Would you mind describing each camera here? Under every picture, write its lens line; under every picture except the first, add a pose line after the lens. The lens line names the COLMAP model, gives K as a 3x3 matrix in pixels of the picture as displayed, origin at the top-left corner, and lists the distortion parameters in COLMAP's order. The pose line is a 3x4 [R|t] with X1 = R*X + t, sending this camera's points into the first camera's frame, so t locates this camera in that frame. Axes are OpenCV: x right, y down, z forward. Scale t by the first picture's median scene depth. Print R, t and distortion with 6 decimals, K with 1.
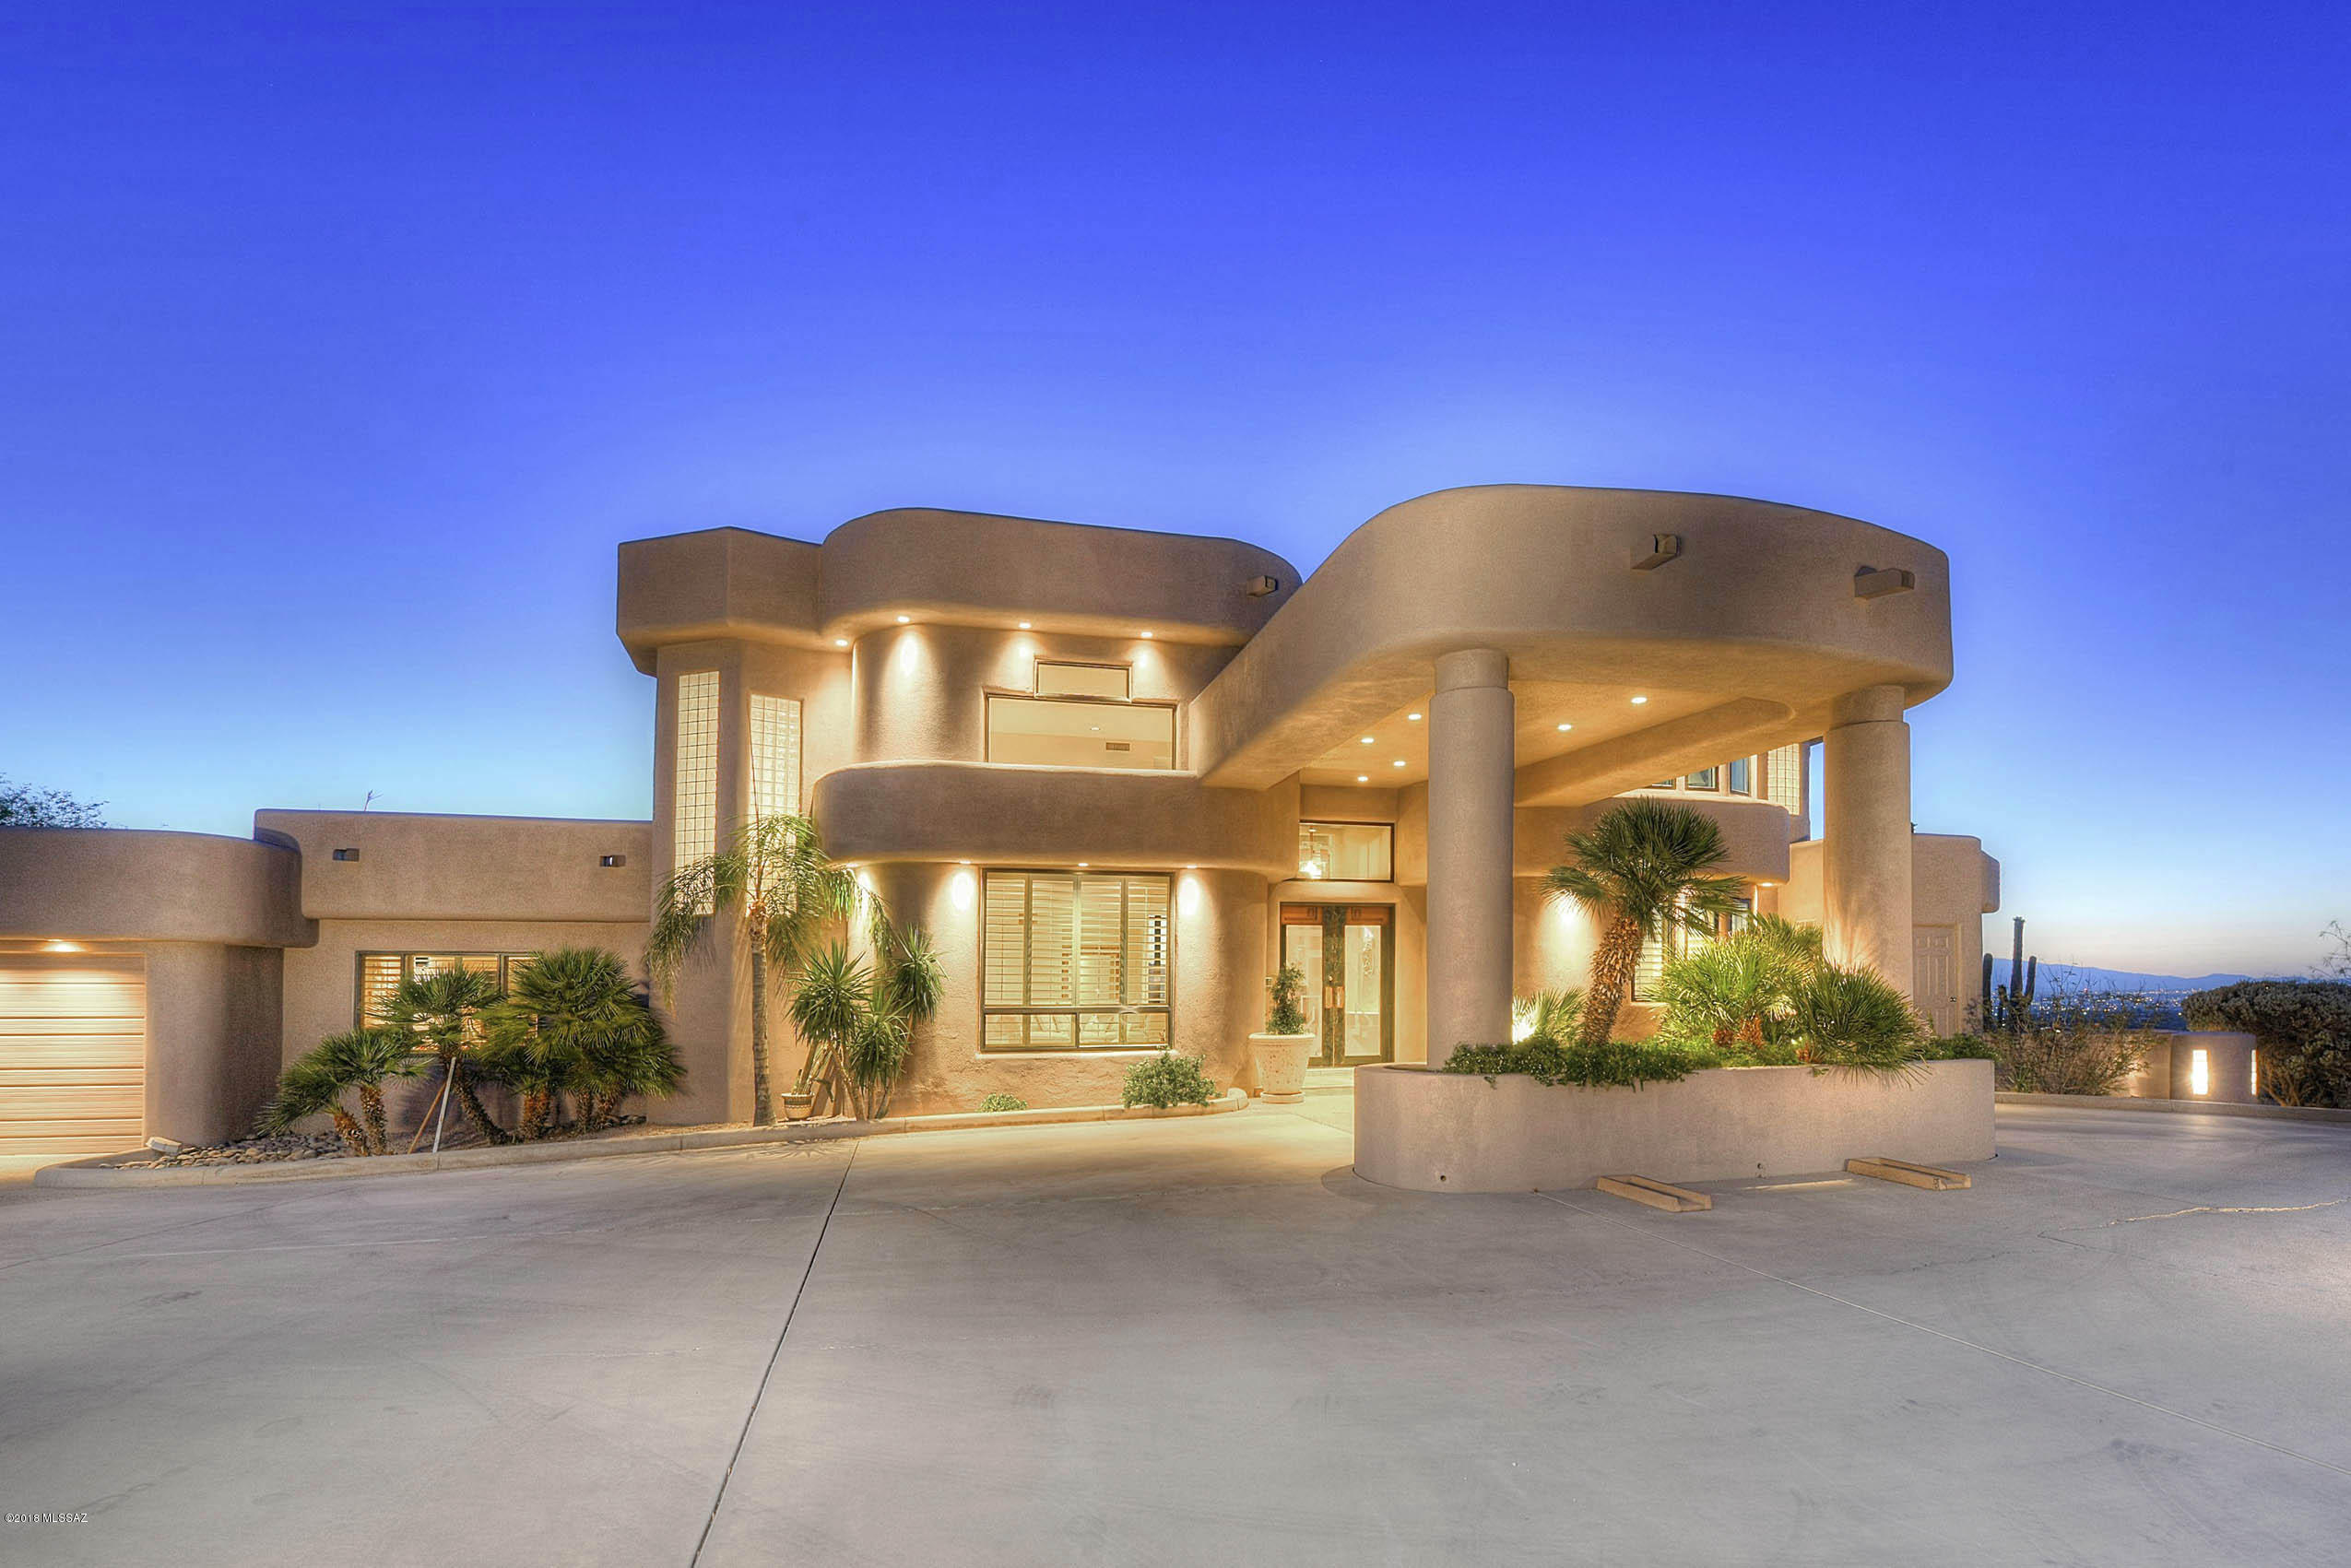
lens RADIAL K [[1026.2, 0, 1175.7], [0, 1026.2, 813.4], [0, 0, 1]] dist [-0.016784, 0.000032]
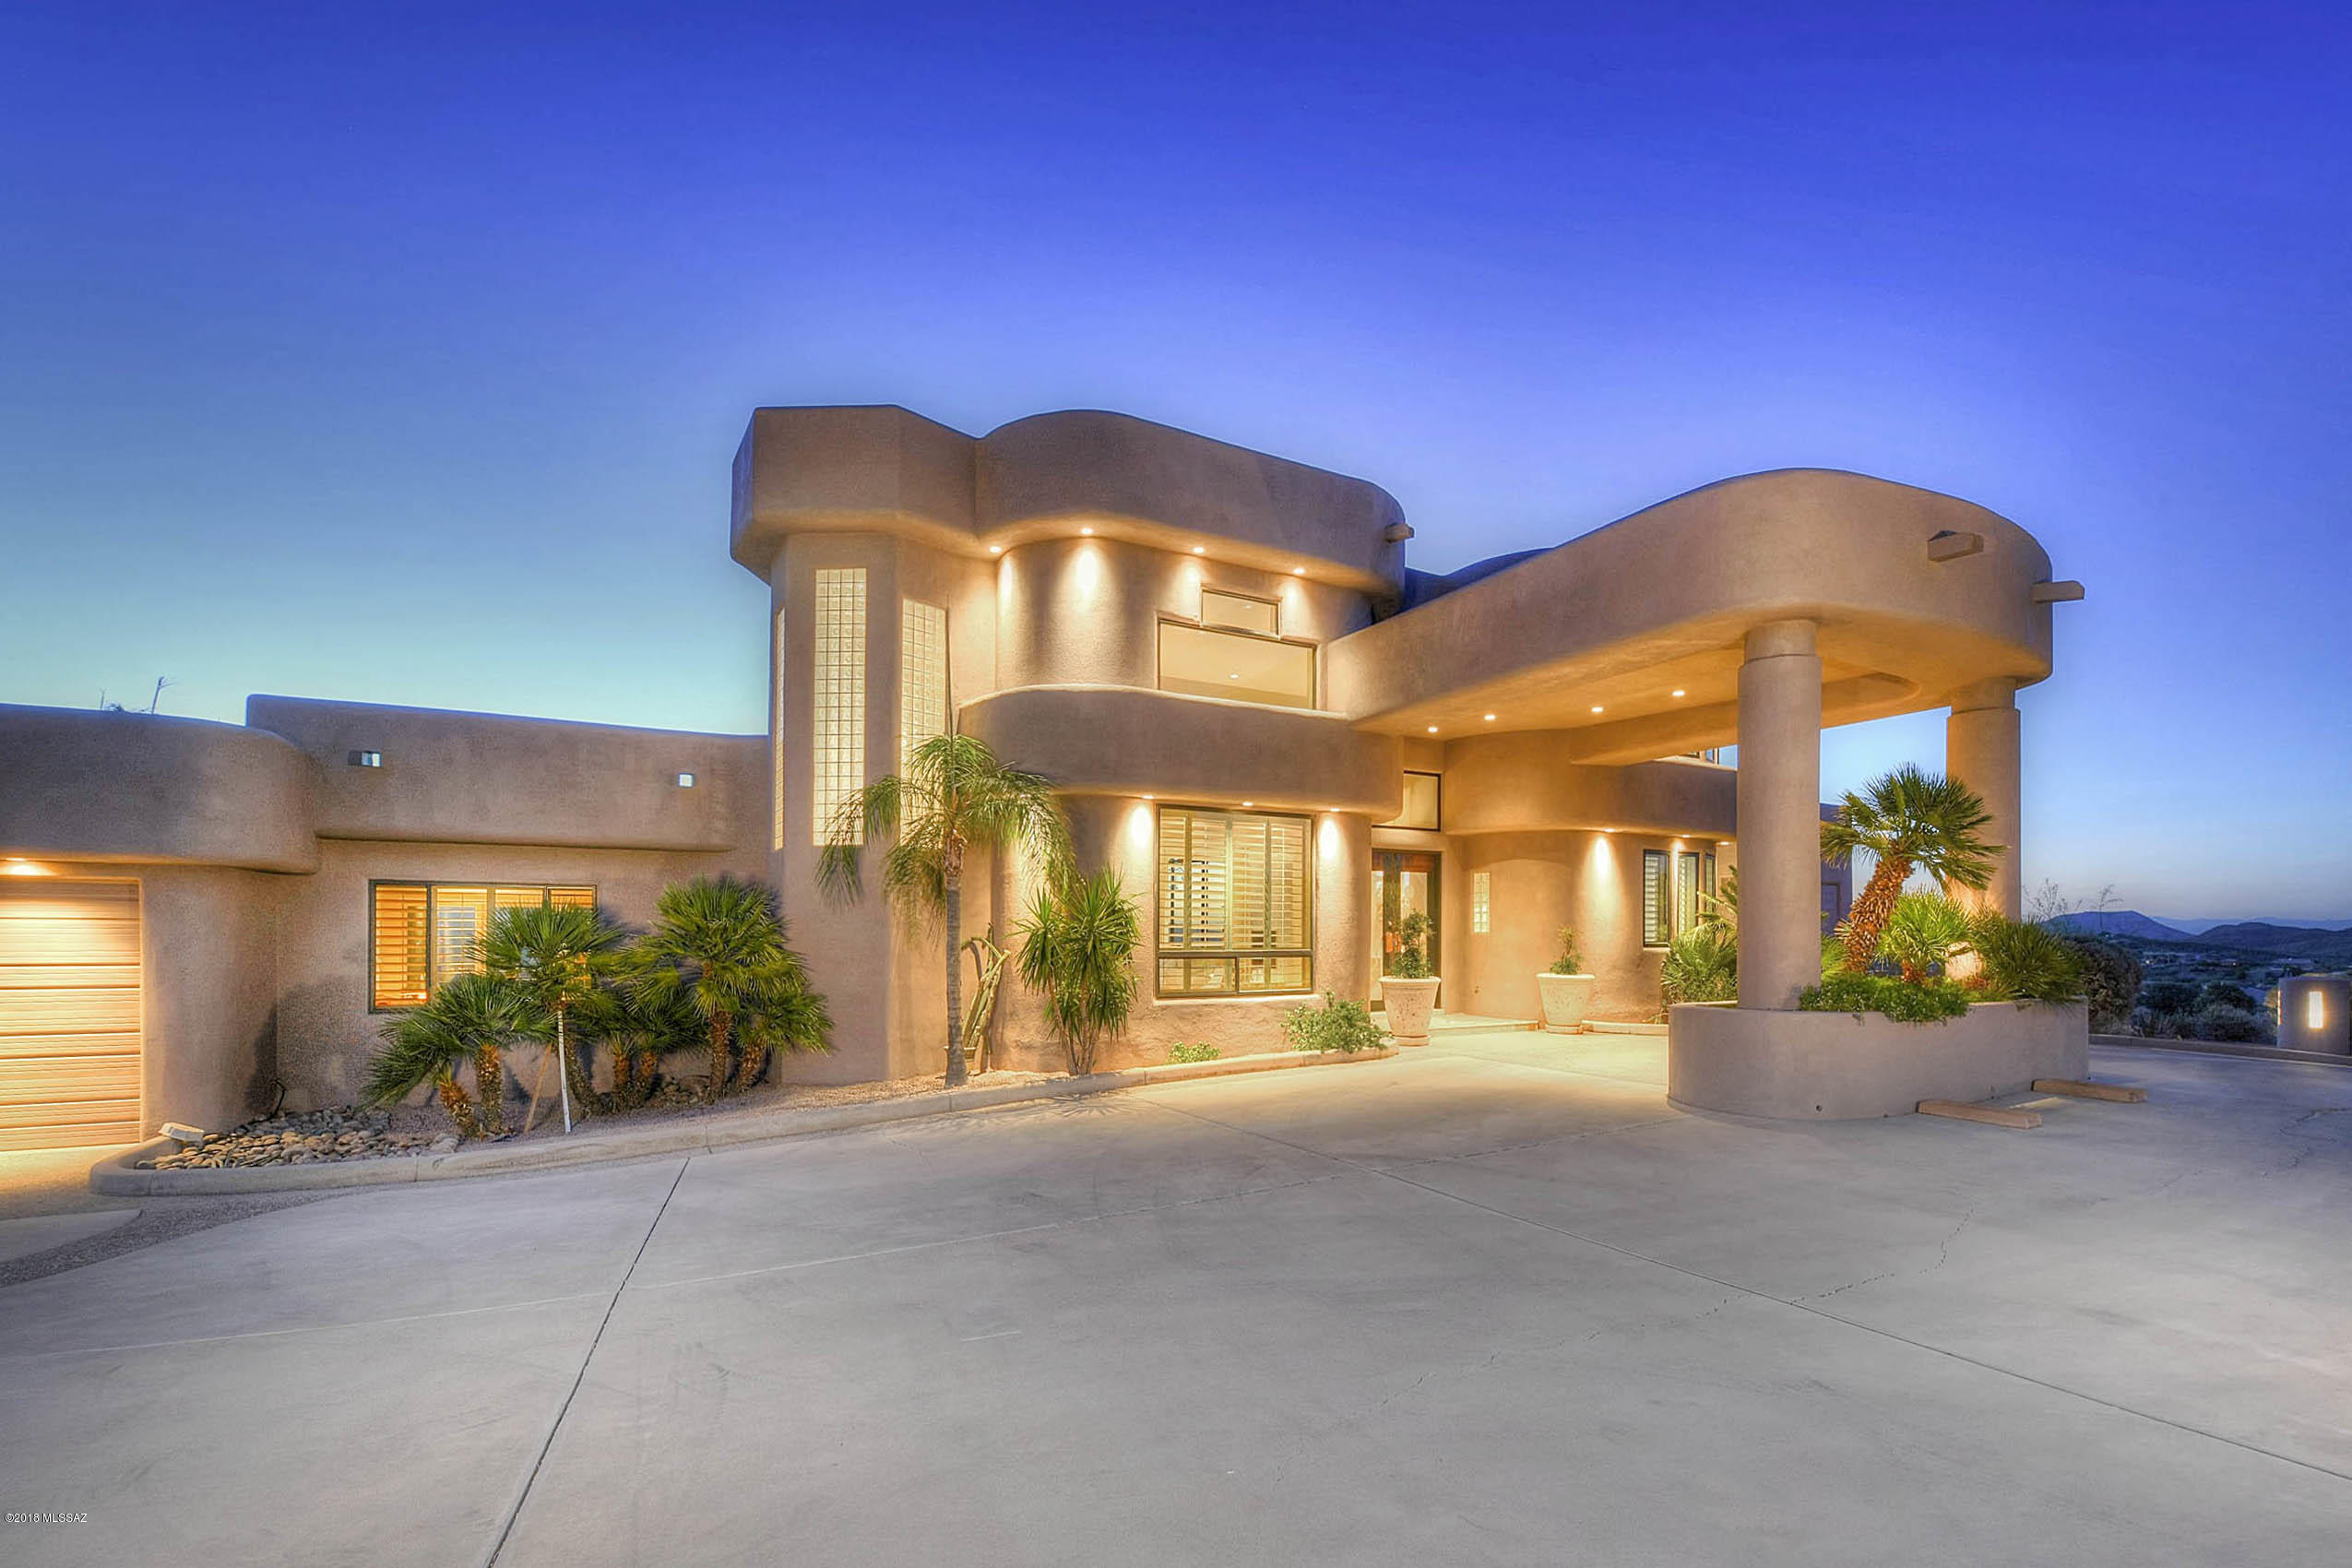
lens RADIAL K [[1047.0, 0, 1091.0], [0, 1047.0, 776.3], [0, 0, 1]] dist [-0.015767, -0.000058]
pose [[0.969090, 0.042844, 0.242961, -0.475069], [-0.047765, 0.998755, 0.014397, 0.016868], [-0.242041, -0.025557, 0.969929, 0.081122]]
